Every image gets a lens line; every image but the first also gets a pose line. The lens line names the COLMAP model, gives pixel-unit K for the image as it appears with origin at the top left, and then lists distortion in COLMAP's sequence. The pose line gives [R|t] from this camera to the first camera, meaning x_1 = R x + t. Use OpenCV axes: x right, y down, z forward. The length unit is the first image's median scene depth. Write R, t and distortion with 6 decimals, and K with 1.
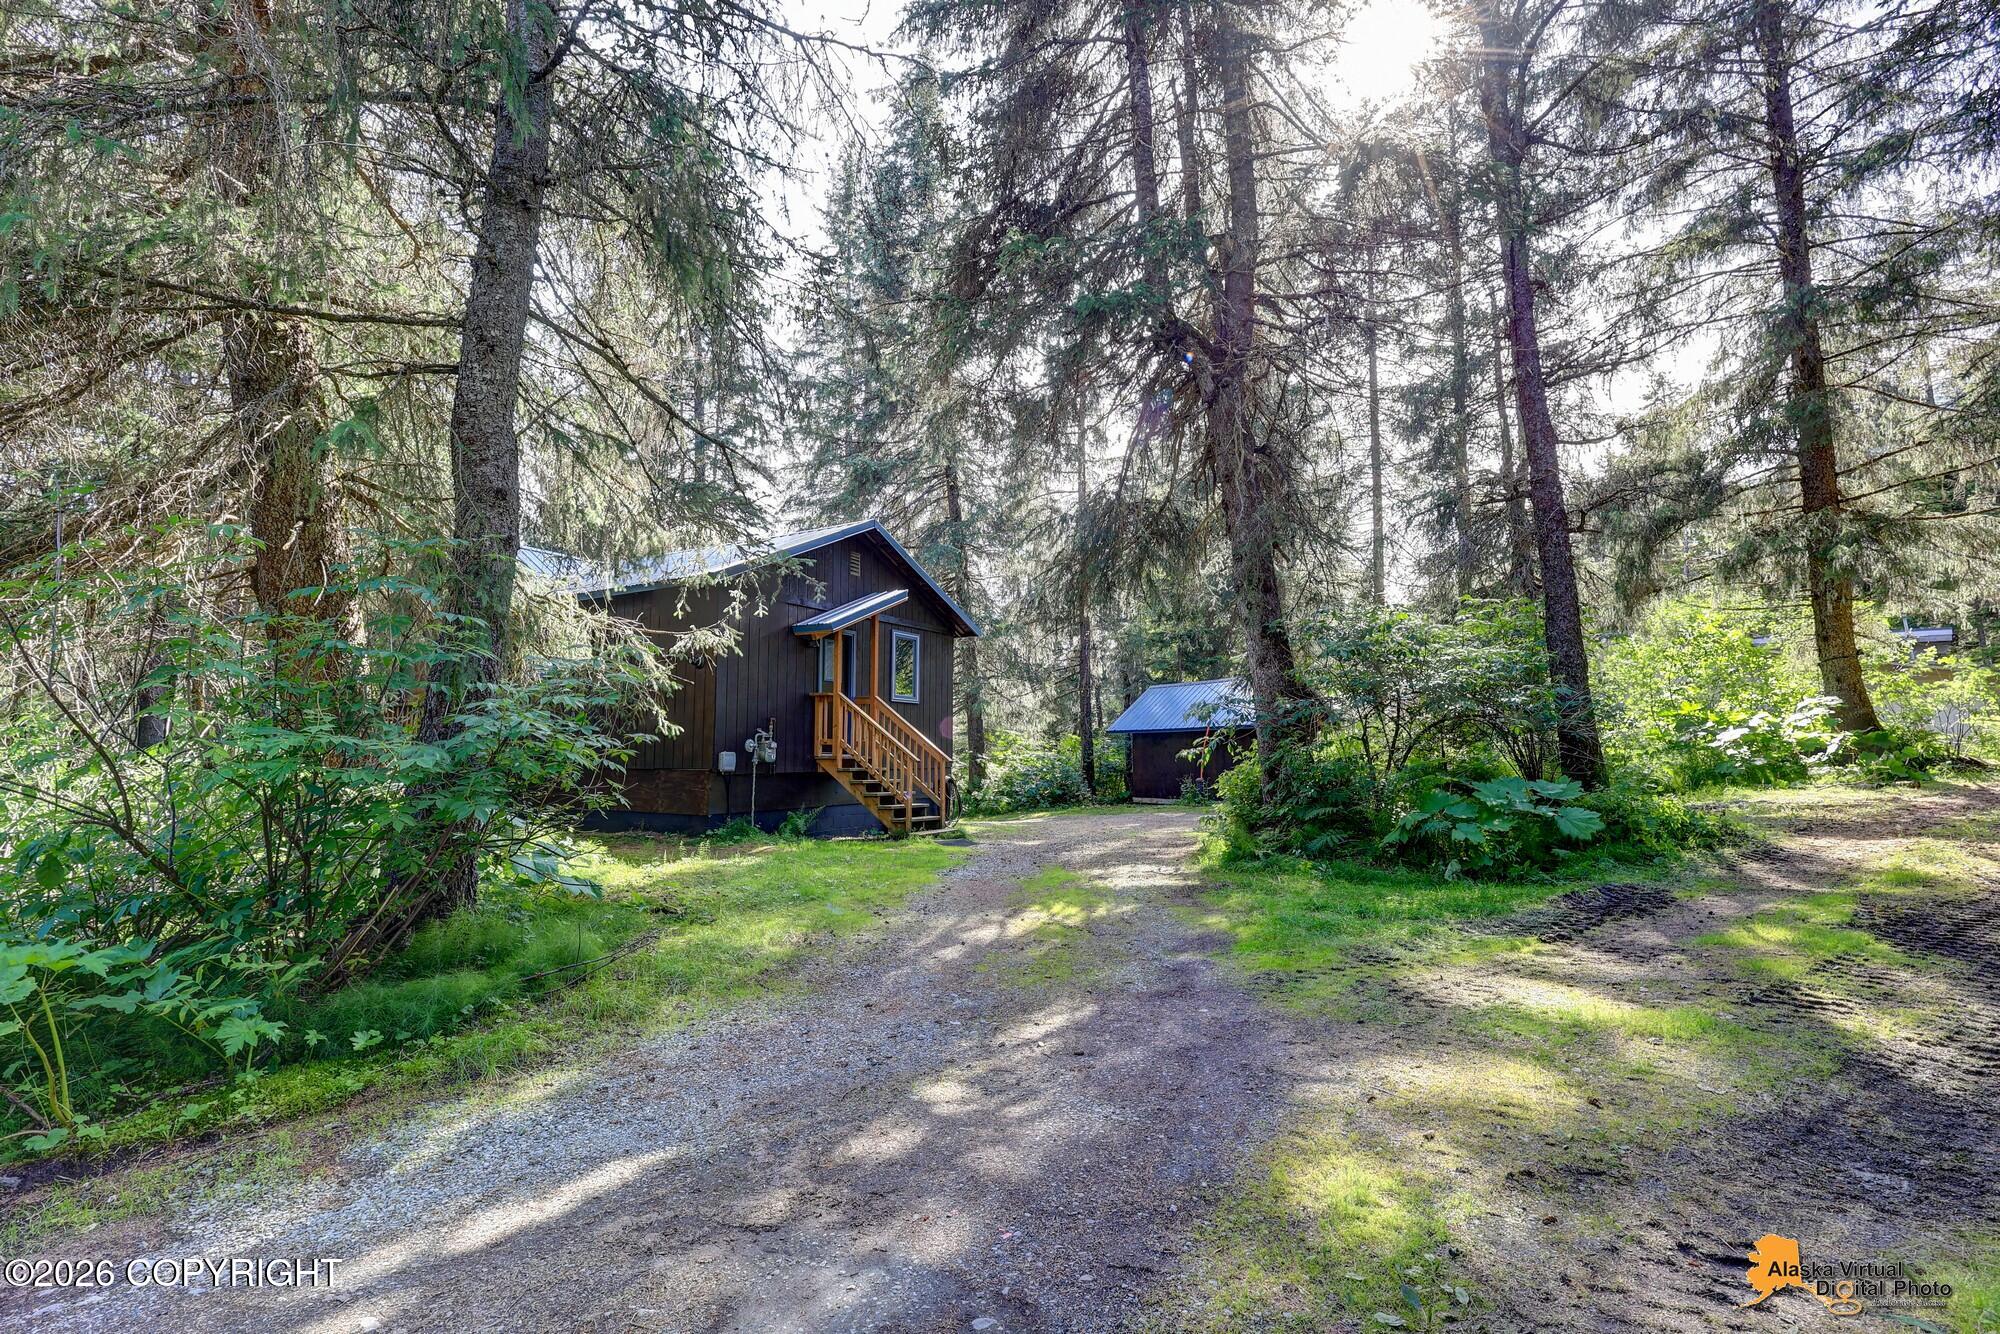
lens RADIAL K [[919.7, 0, 1000.0], [0, 919.7, 667.0], [0, 0, 1]] dist [0.000593, 0.000174]
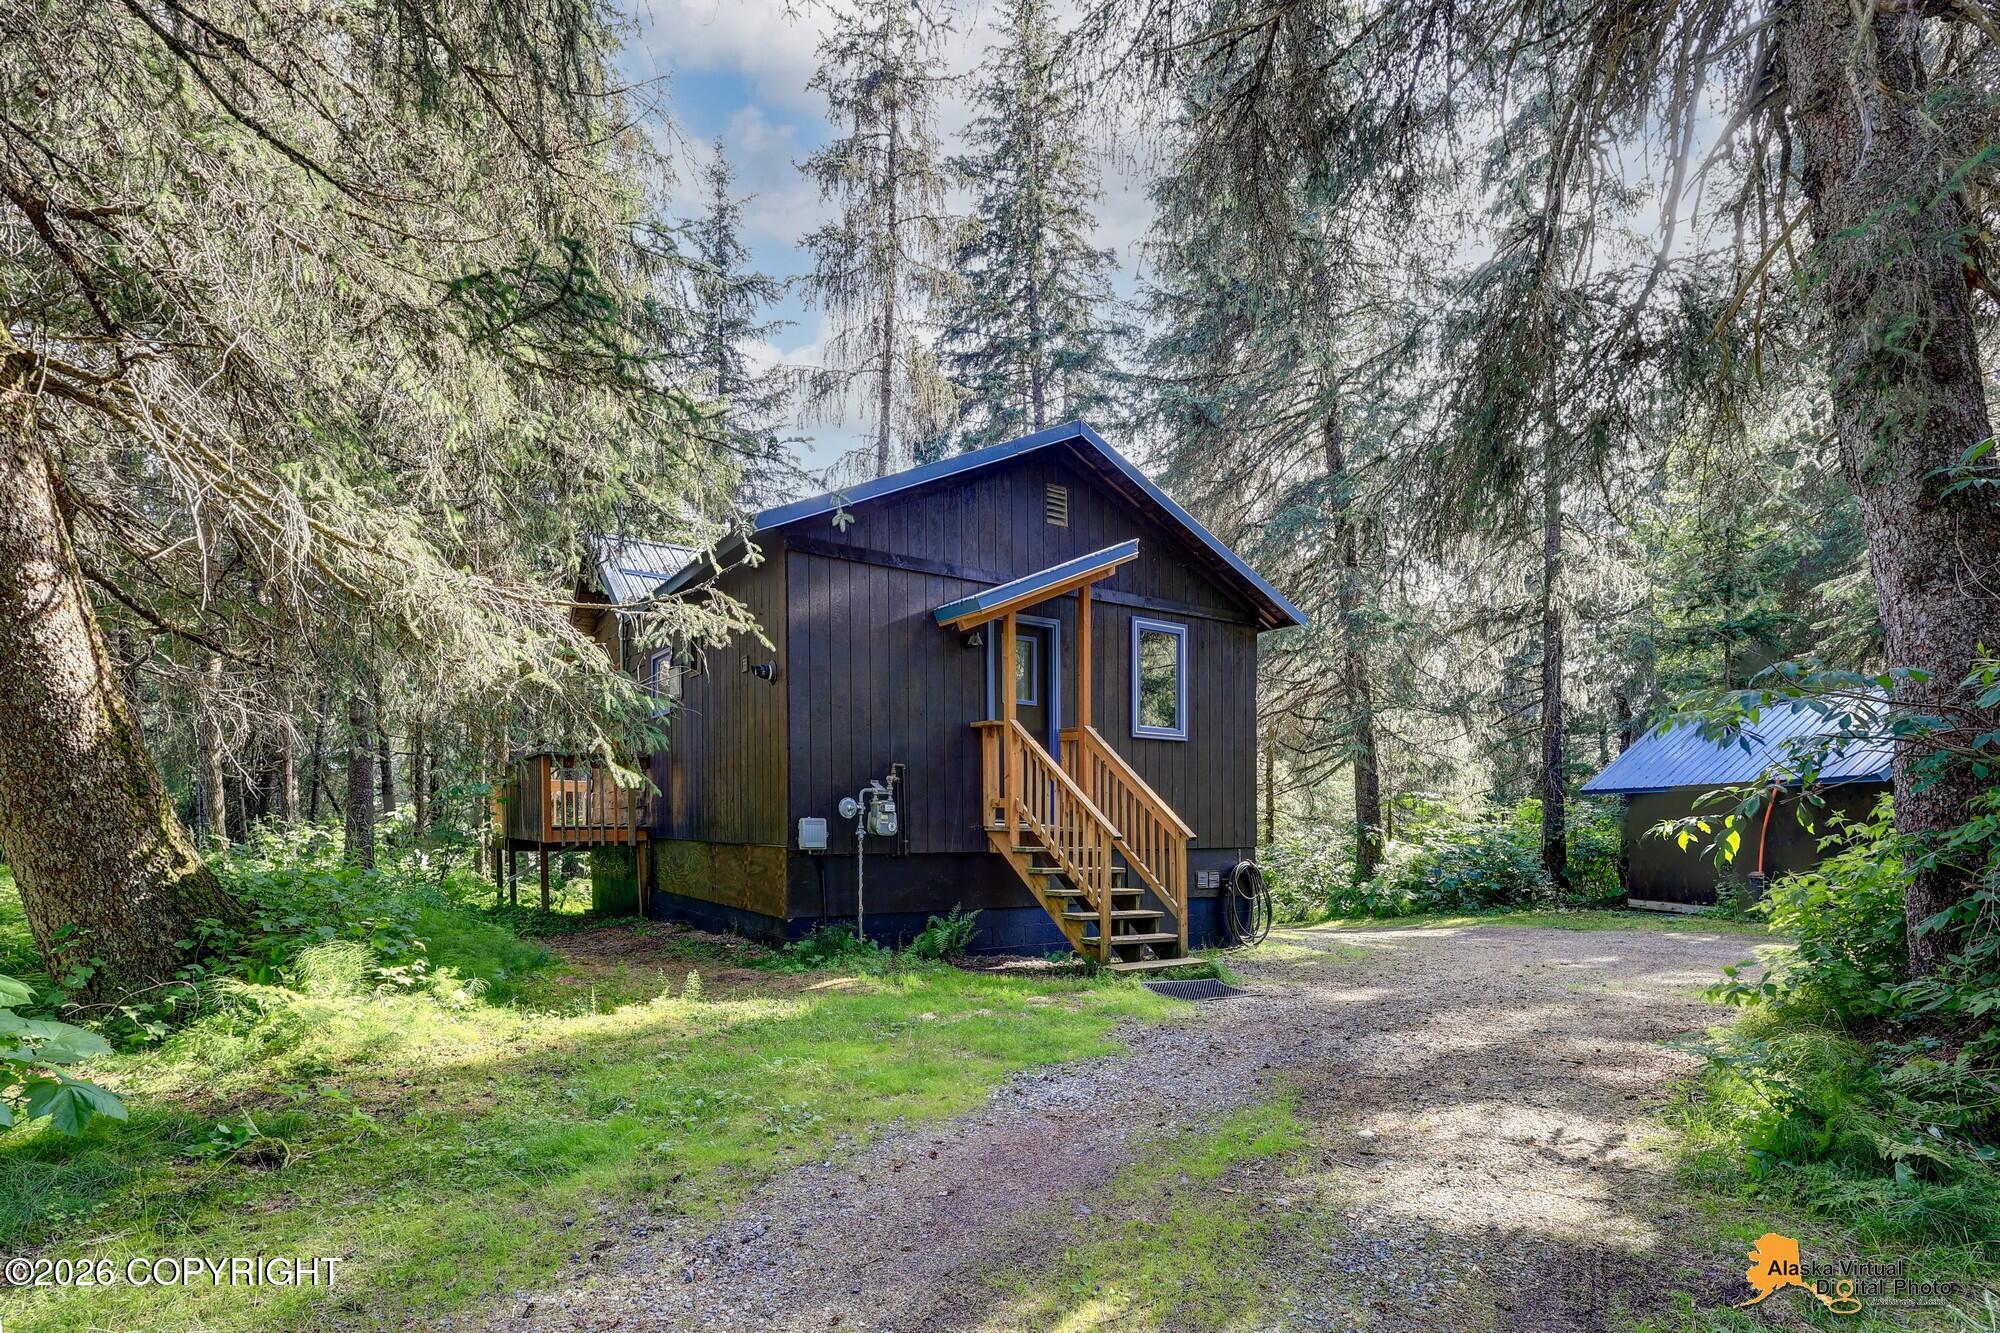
lens RADIAL K [[1067.7, 0, 1001.2], [0, 1067.7, 824.1], [0, 0, 1]] dist [0.001543, 0.000076]
pose [[0.913447, 0.007633, -0.406886, 0.098901], [0.030067, 0.995826, 0.086182, 0.034902], [0.405845, -0.090956, 0.909404, 0.362787]]
